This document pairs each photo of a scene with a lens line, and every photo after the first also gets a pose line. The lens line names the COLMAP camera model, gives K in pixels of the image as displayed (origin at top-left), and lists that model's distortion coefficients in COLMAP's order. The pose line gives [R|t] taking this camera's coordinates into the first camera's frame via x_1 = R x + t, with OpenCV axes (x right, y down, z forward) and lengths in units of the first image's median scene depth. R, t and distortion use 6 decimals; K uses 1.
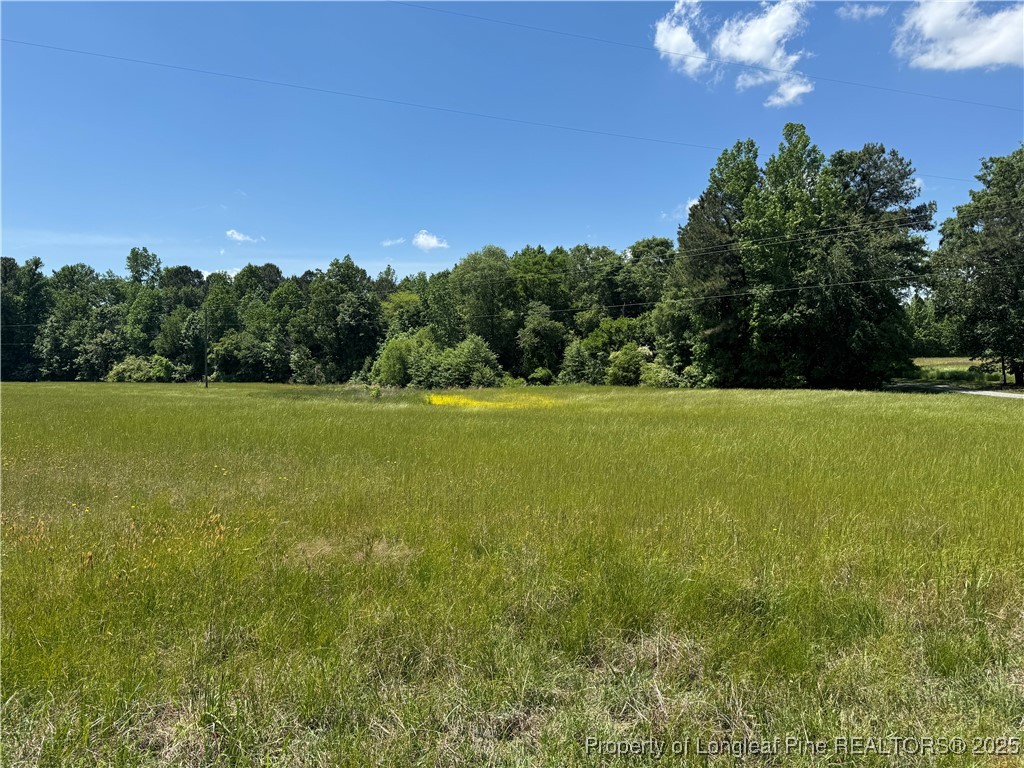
lens RADIAL K [[711.4, 0, 515.8], [0, 711.4, 386.7], [0, 0, 1]] dist [0.168210, -0.208315]
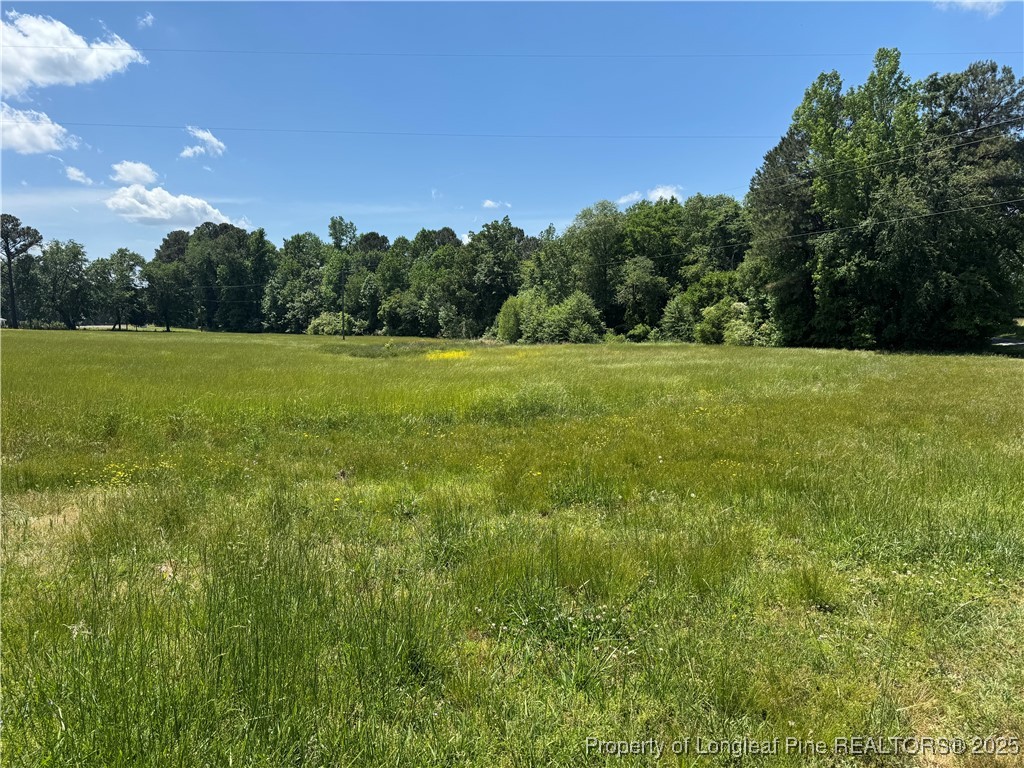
lens RADIAL K [[713.3, 0, 512.0], [0, 713.3, 384.0], [0, 0, 1]] dist [0.135561, -0.142982]
pose [[0.949754, 0.032766, -0.311276, 0.188384], [-0.015223, 0.998164, 0.058621, 0.000322], [0.312626, -0.050937, 0.948510, 0.001091]]
